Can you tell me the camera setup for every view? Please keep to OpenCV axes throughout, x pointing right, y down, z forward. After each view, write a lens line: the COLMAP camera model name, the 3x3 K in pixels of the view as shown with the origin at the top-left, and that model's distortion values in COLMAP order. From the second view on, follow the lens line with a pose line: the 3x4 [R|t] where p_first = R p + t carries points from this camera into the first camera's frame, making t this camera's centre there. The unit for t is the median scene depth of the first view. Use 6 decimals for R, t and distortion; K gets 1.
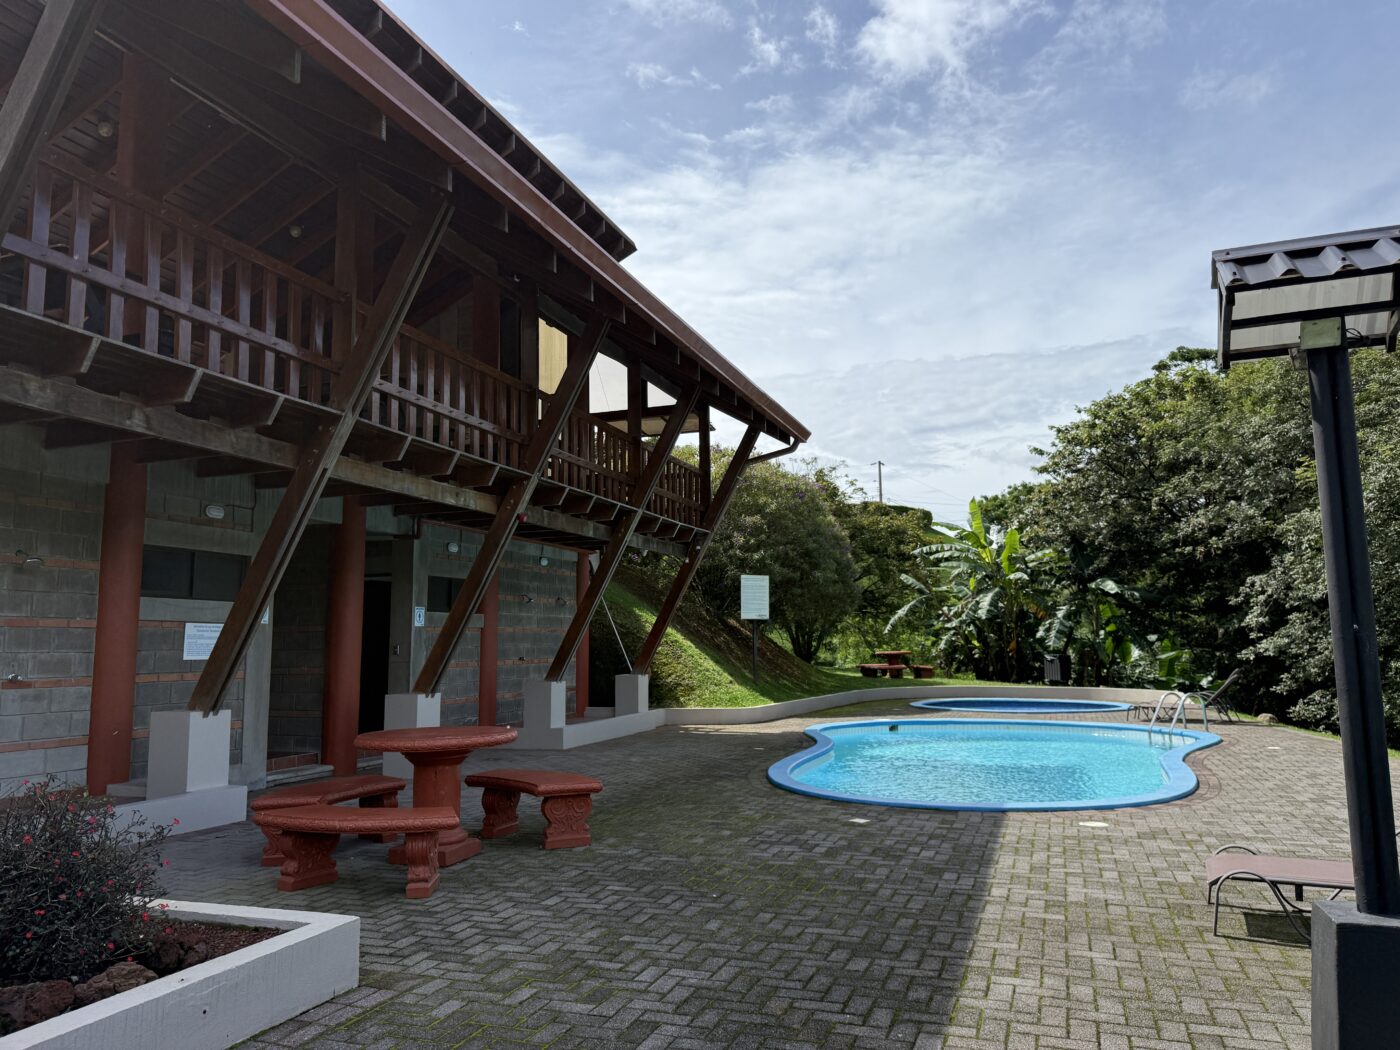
lens RADIAL K [[987.7, 0, 700.0], [0, 987.7, 525.0], [0, 0, 1]] dist [0.145124, -0.226964]
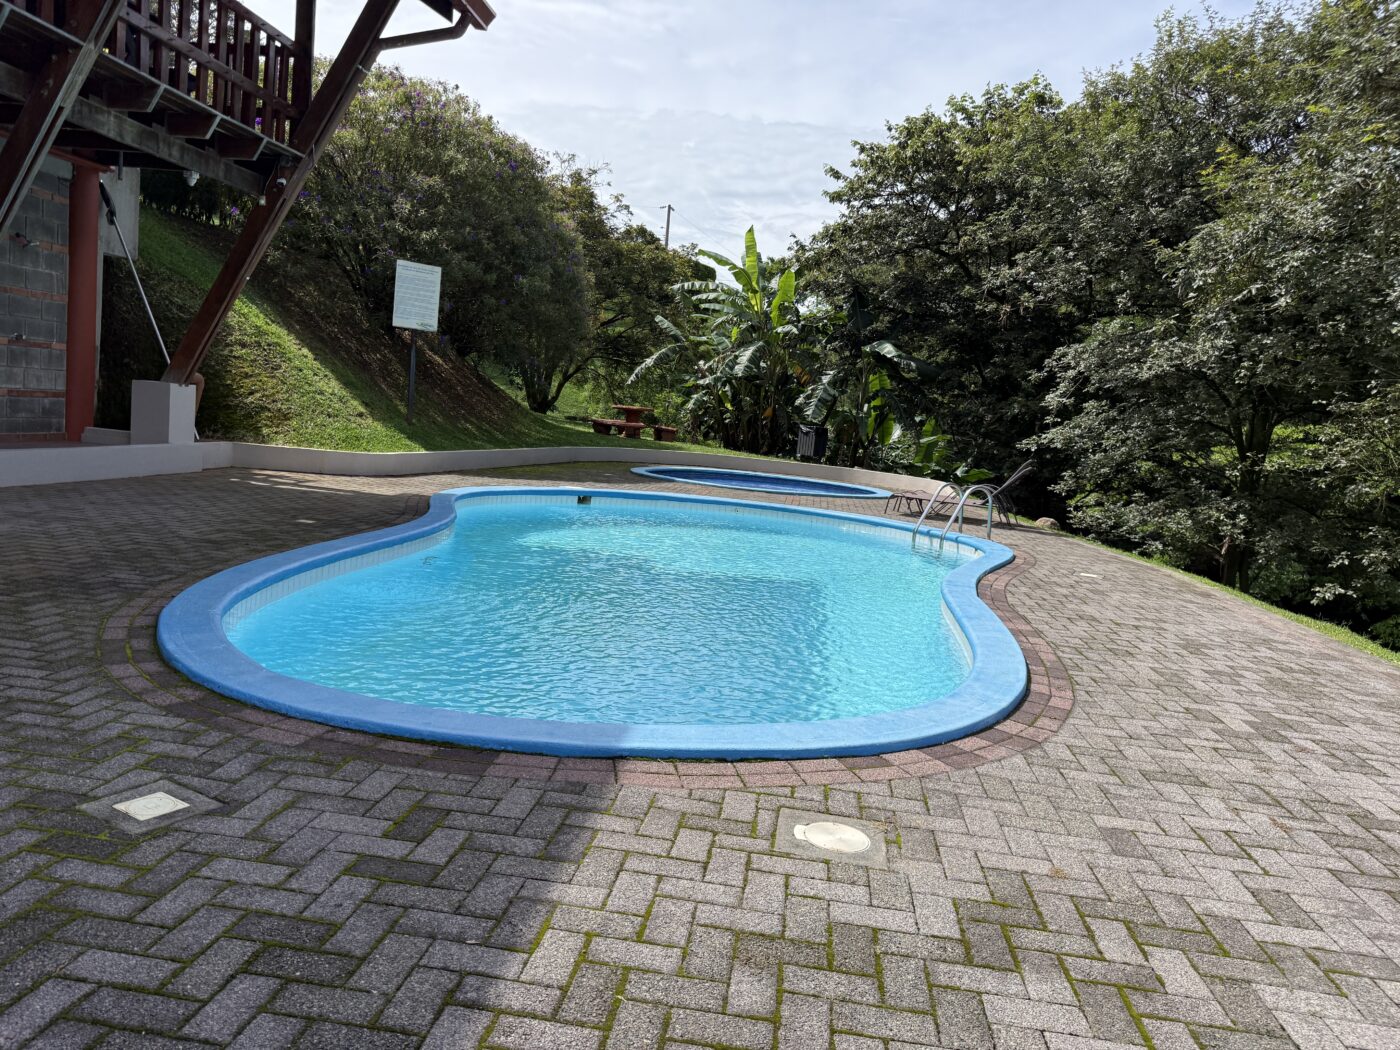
lens RADIAL K [[987.7, 0, 700.0], [0, 987.7, 525.0], [0, 0, 1]] dist [0.145124, -0.226964]
pose [[0.969253, 0.077920, 0.233403, 0.069557], [-0.131821, 0.965370, 0.225130, 0.032163], [-0.207779, -0.248976, 0.945959, 0.197200]]
